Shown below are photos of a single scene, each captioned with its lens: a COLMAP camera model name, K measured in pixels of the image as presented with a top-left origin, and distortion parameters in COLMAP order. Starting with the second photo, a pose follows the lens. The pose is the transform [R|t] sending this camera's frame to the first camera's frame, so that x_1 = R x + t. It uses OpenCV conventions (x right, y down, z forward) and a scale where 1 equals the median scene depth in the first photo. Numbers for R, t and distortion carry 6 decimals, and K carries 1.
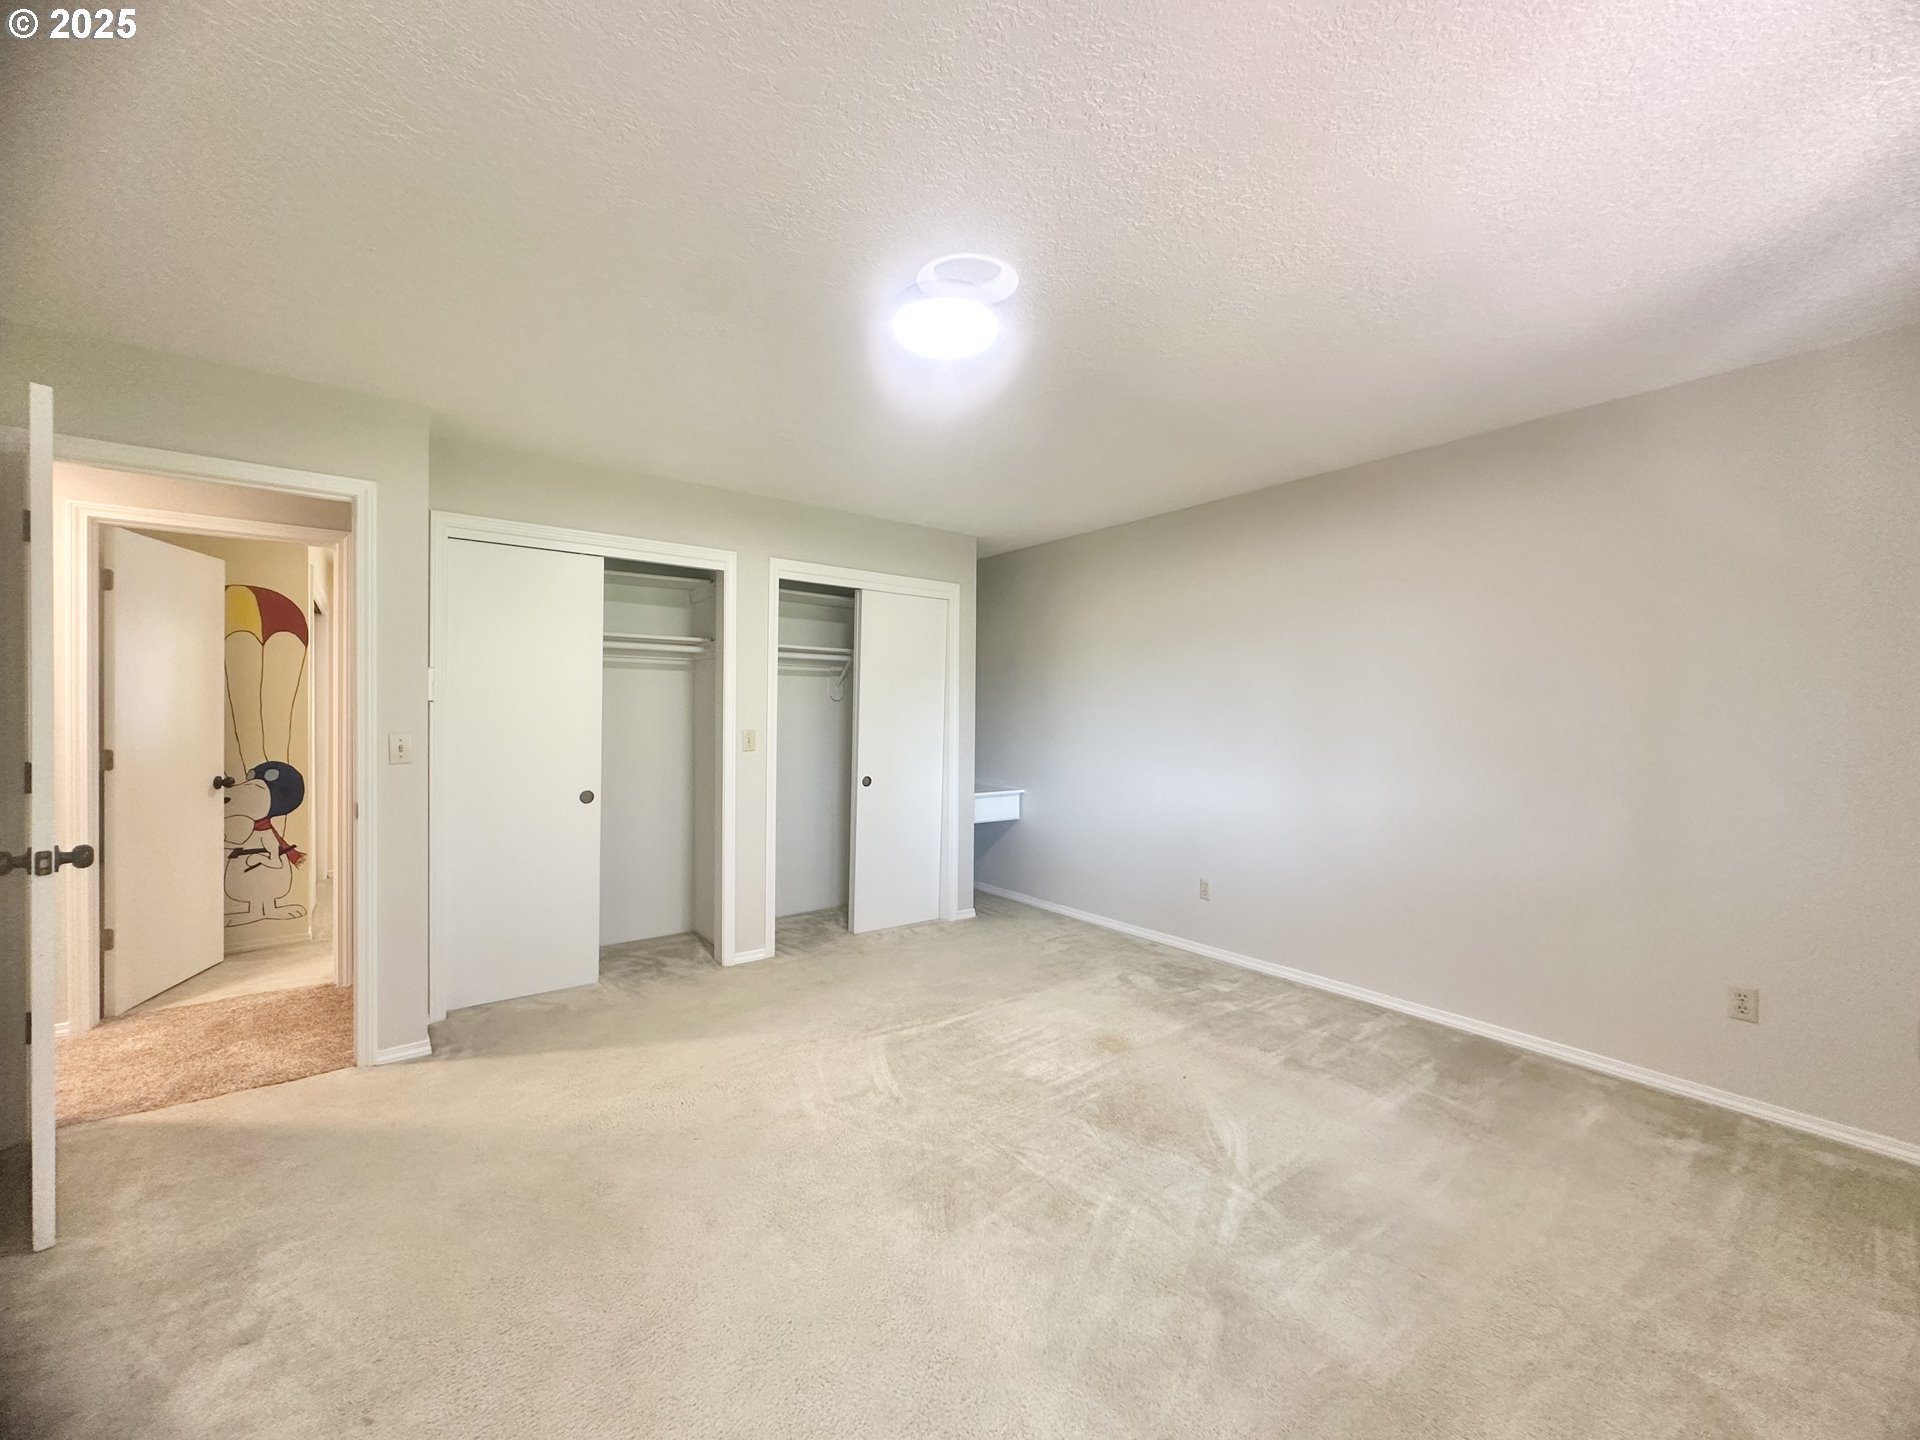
lens RADIAL K [[774.1, 0, 957.2], [0, 774.1, 716.9], [0, 0, 1]] dist [-0.001968, 0.000001]
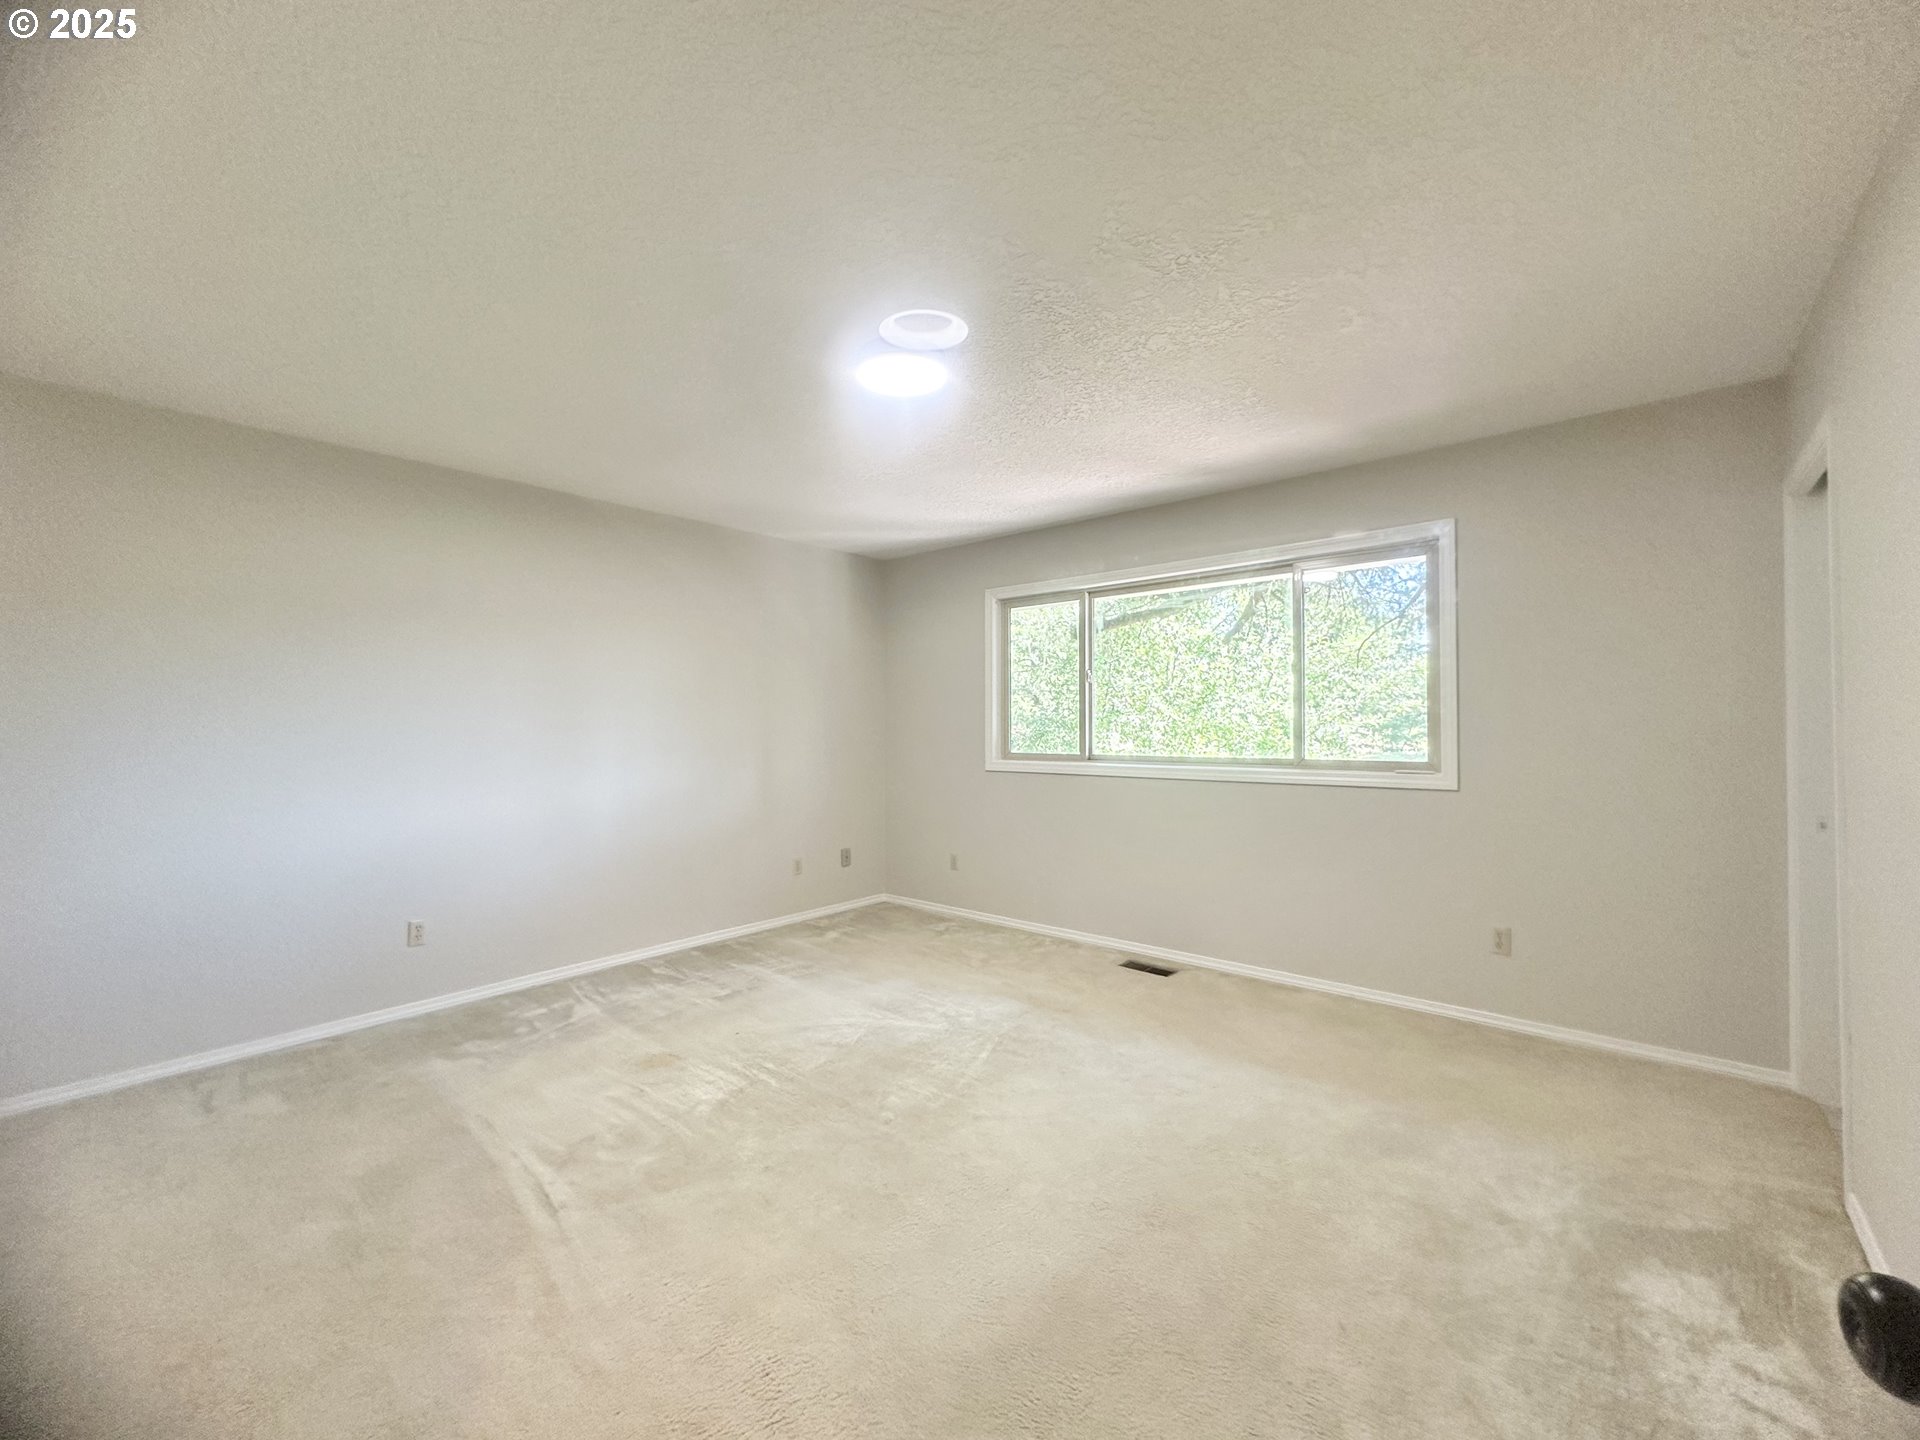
lens RADIAL K [[774.1, 0, 956.8], [0, 774.1, 720.0], [0, 0, 1]] dist [-0.001968, 0.000001]
pose [[-0.212716, -0.000041, 0.977114, -0.863395], [0.006454, 0.999978, 0.001447, -0.004731], [-0.977093, 0.006614, -0.212711, 0.870588]]
